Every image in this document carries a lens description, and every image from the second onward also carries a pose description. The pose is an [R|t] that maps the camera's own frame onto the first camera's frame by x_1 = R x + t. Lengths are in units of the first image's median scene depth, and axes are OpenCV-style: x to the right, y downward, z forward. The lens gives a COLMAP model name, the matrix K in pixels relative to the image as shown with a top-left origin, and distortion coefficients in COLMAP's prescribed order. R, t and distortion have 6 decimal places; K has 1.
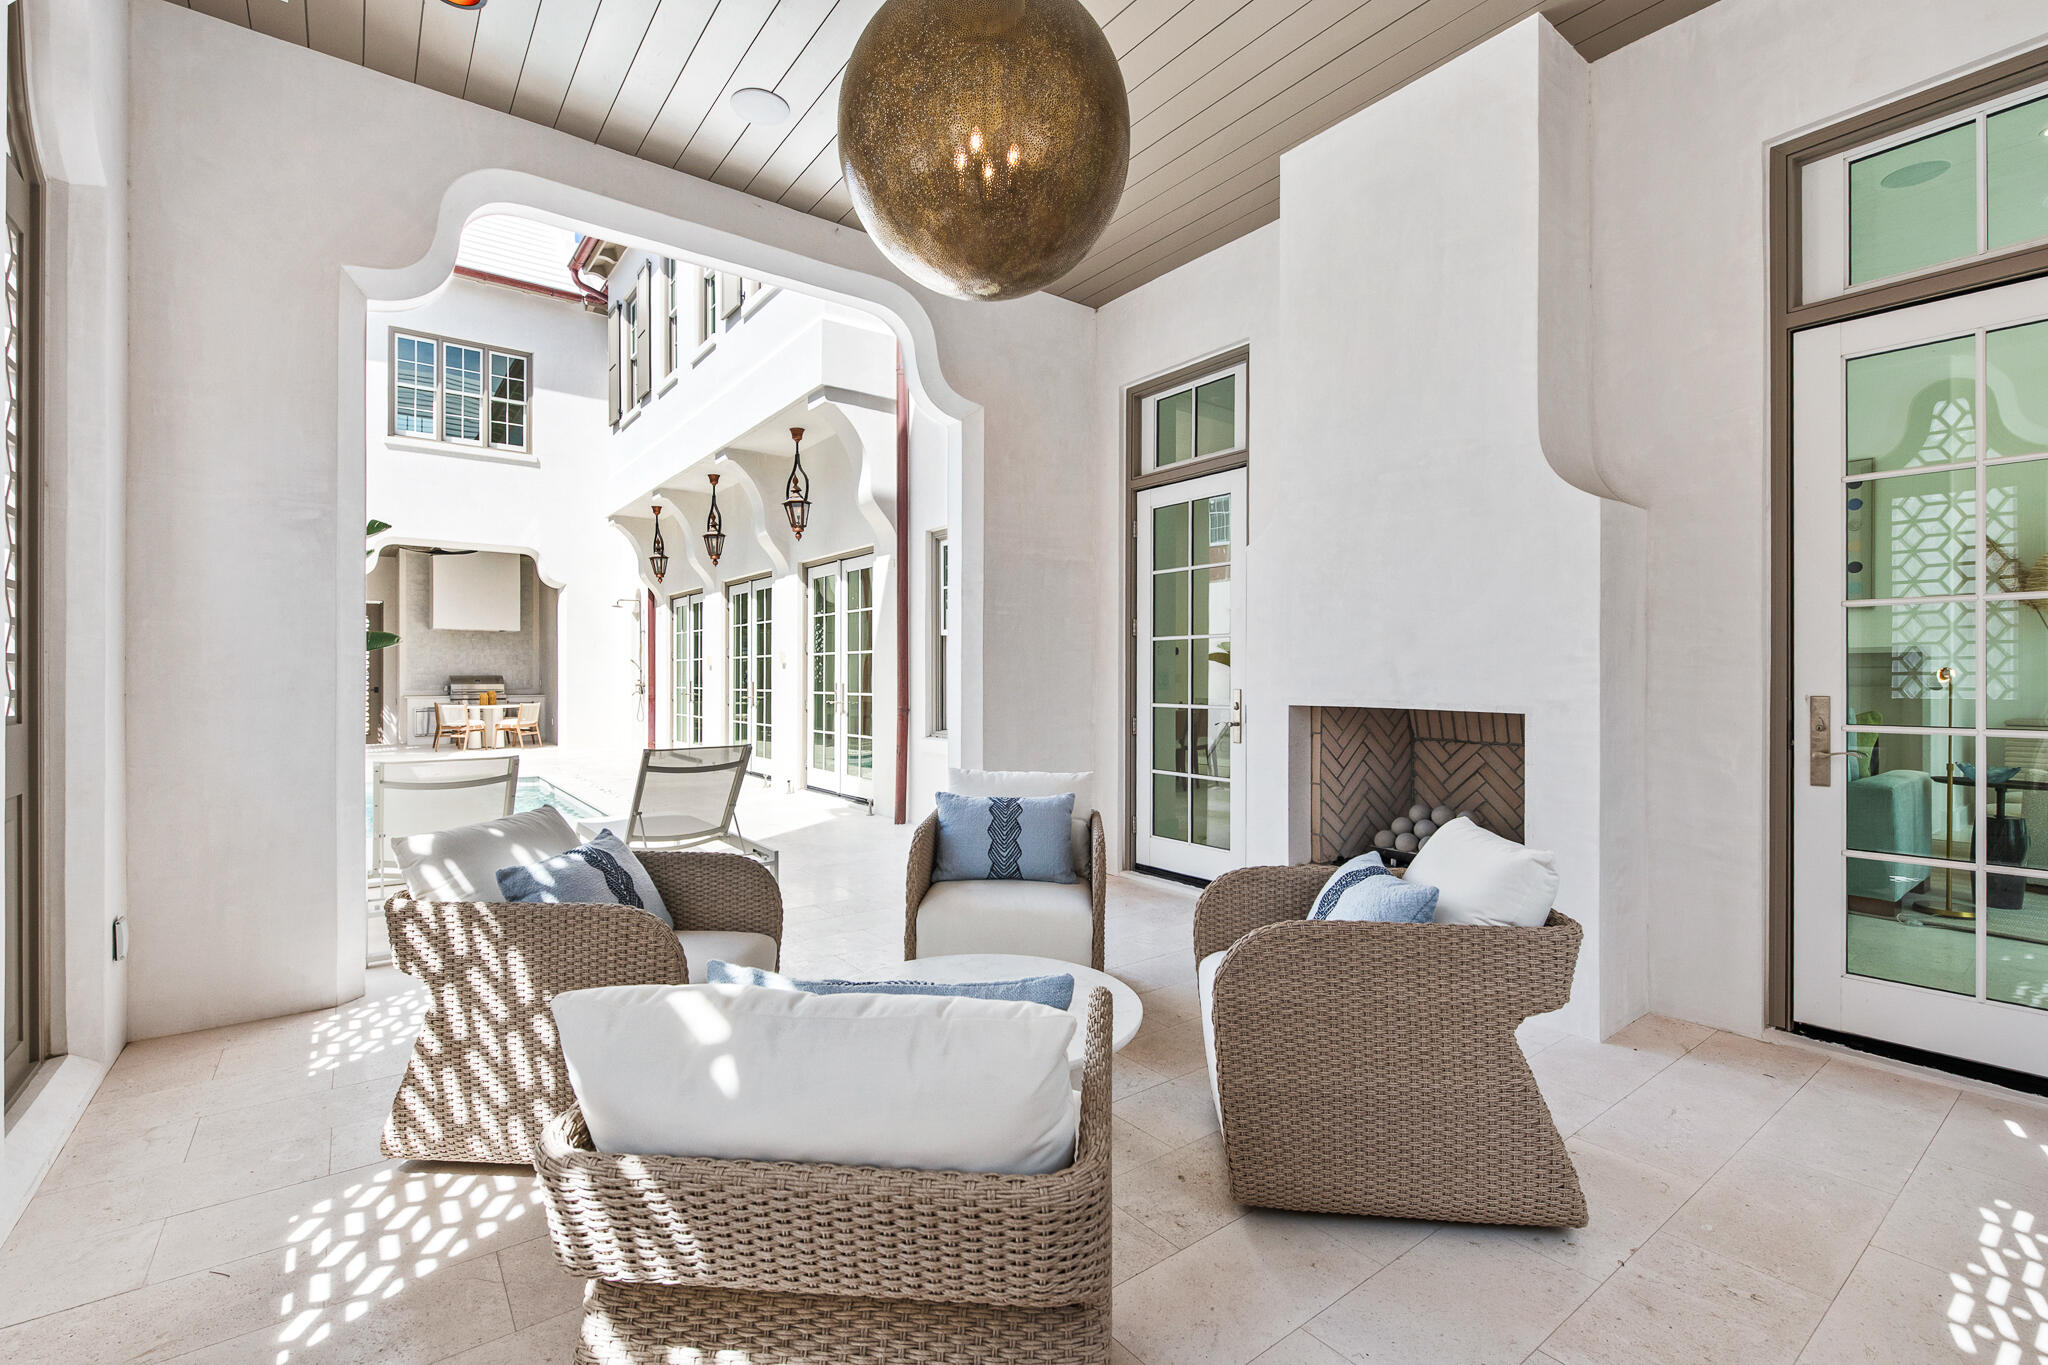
lens RADIAL K [[924.0, 0, 1001.2], [0, 924.0, 676.8], [0, 0, 1]] dist [0.007035, -0.002619]
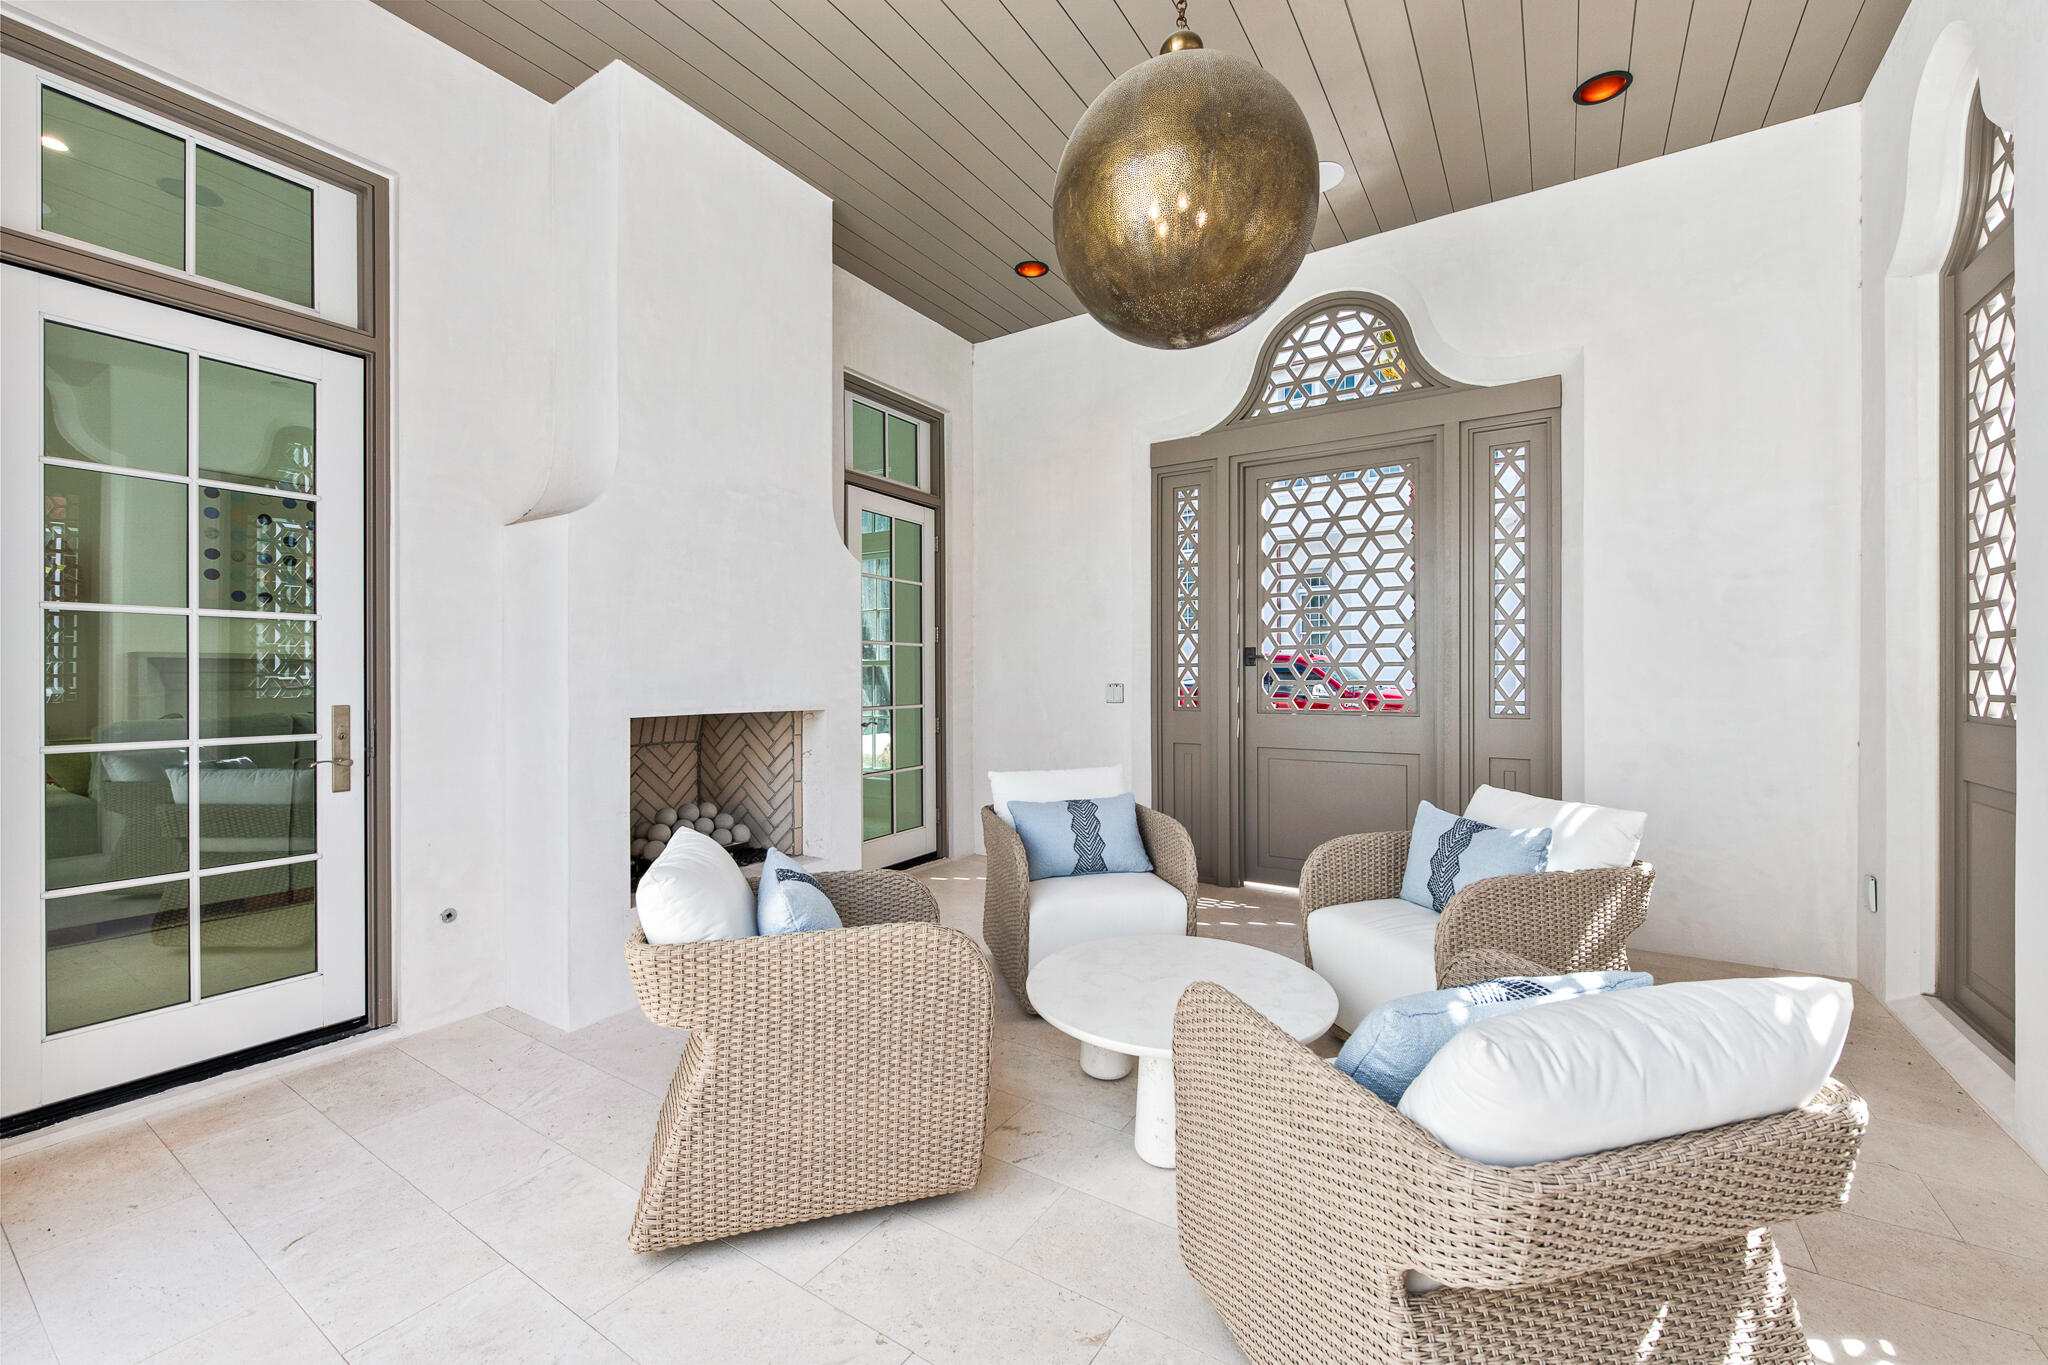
lens RADIAL K [[851.5, 0, 1009.1], [0, 851.5, 677.6], [0, 0, 1]] dist [0.003423, -0.001134]
pose [[-0.371115, 0.001059, 0.928586, -0.297125], [0.003579, 0.999994, 0.000290, -0.002522], [-0.928580, 0.003431, -0.371116, 0.525169]]
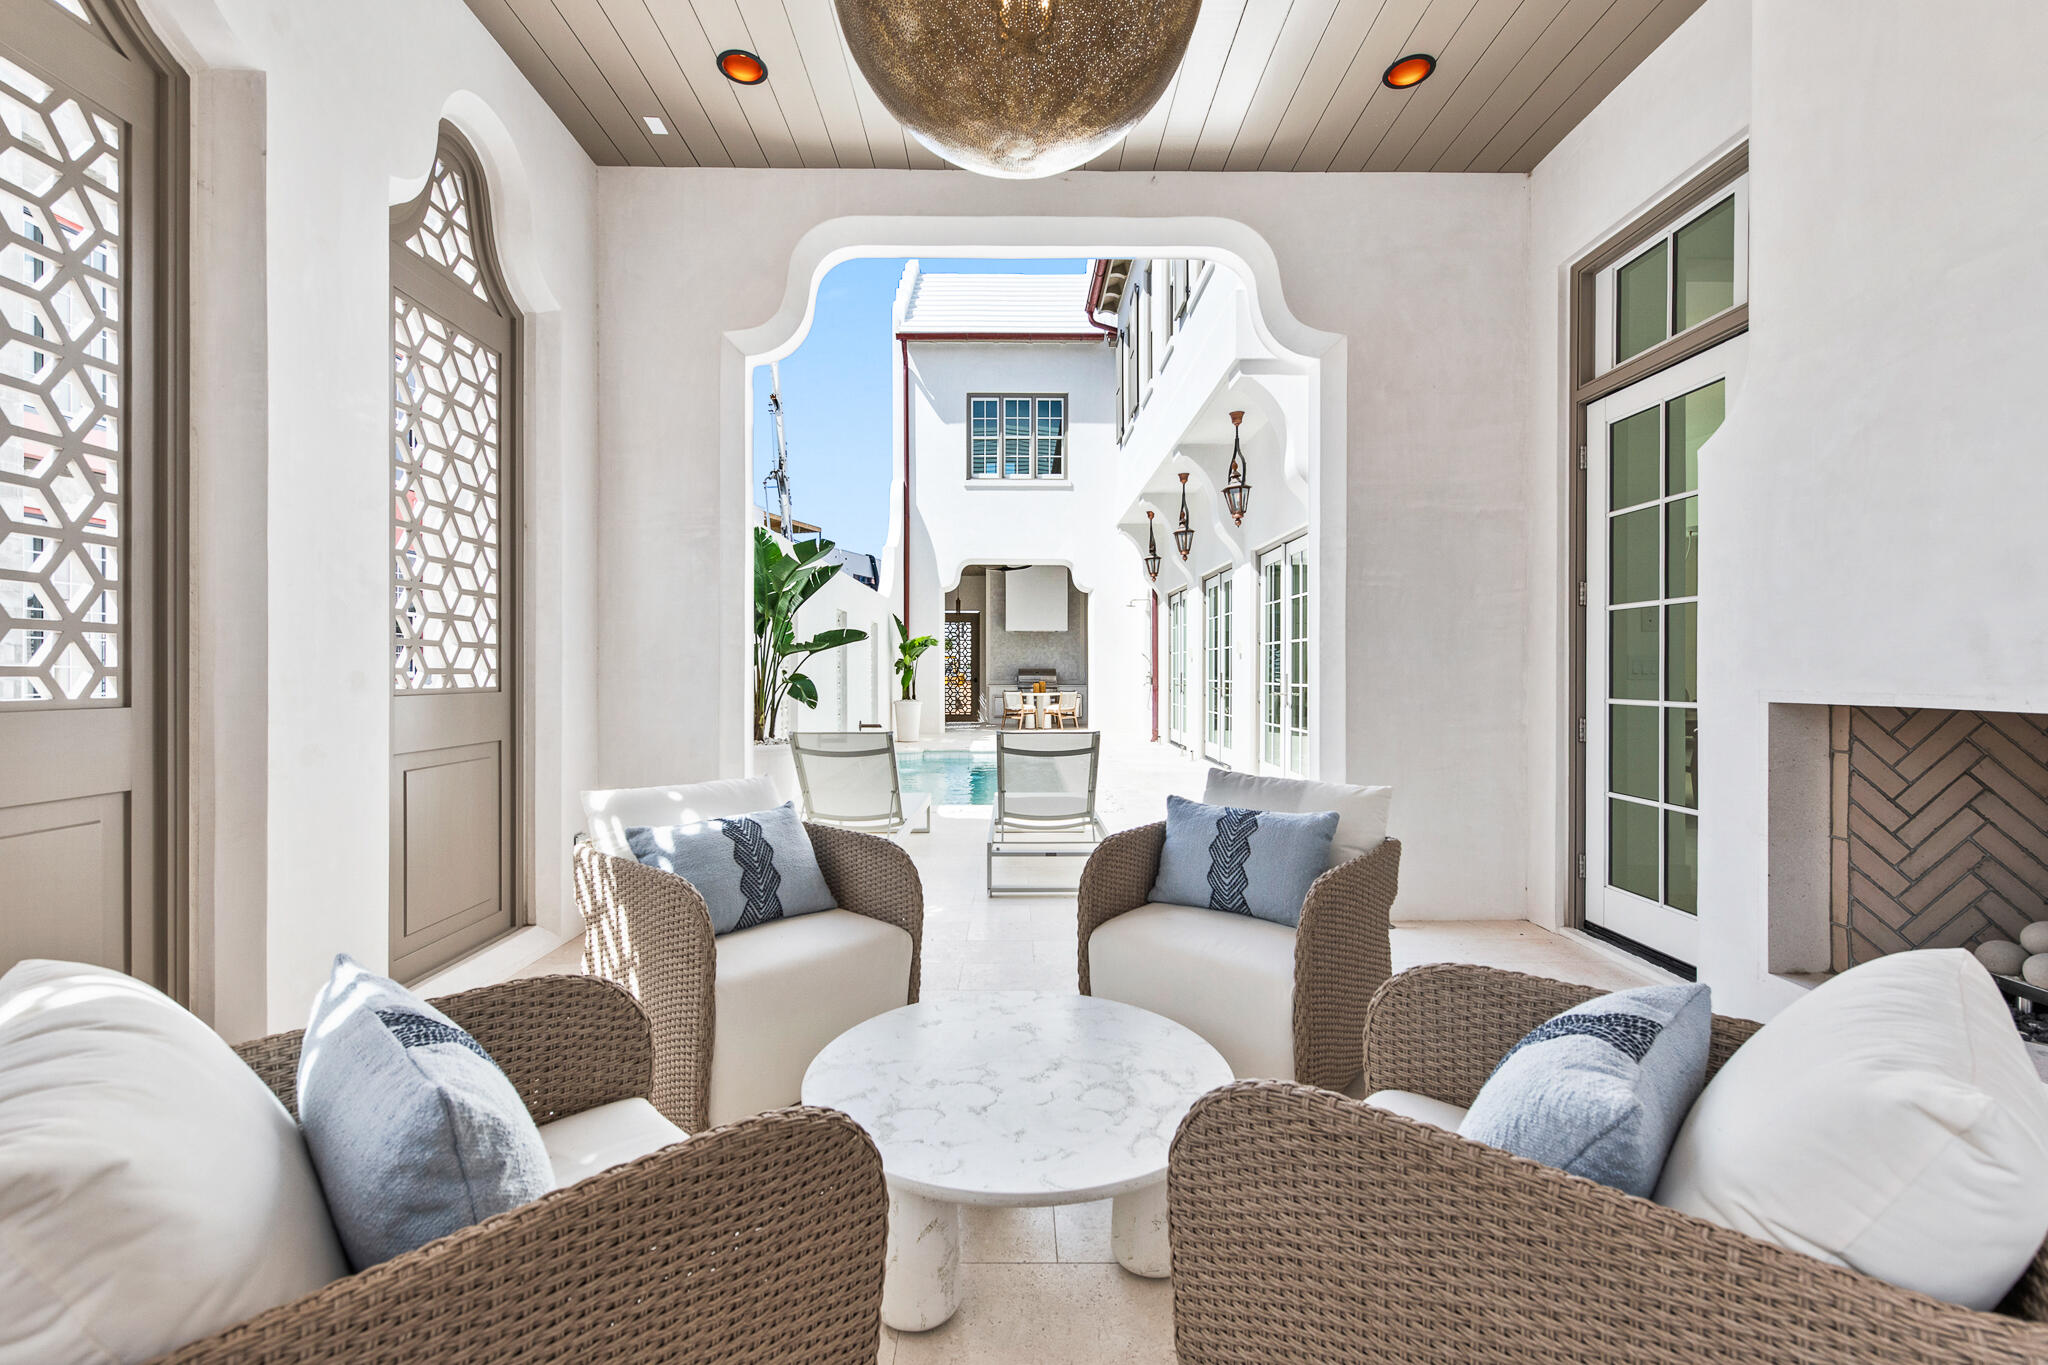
lens RADIAL K [[851.5, 0, 1035.9], [0, 851.5, 674.7], [0, 0, 1]] dist [0.003423, -0.001134]
pose [[0.802204, 0.002195, -0.597046, 0.146195], [-0.001429, 0.999997, 0.001757, 0.007040], [0.597048, -0.000556, 0.802205, 0.152889]]
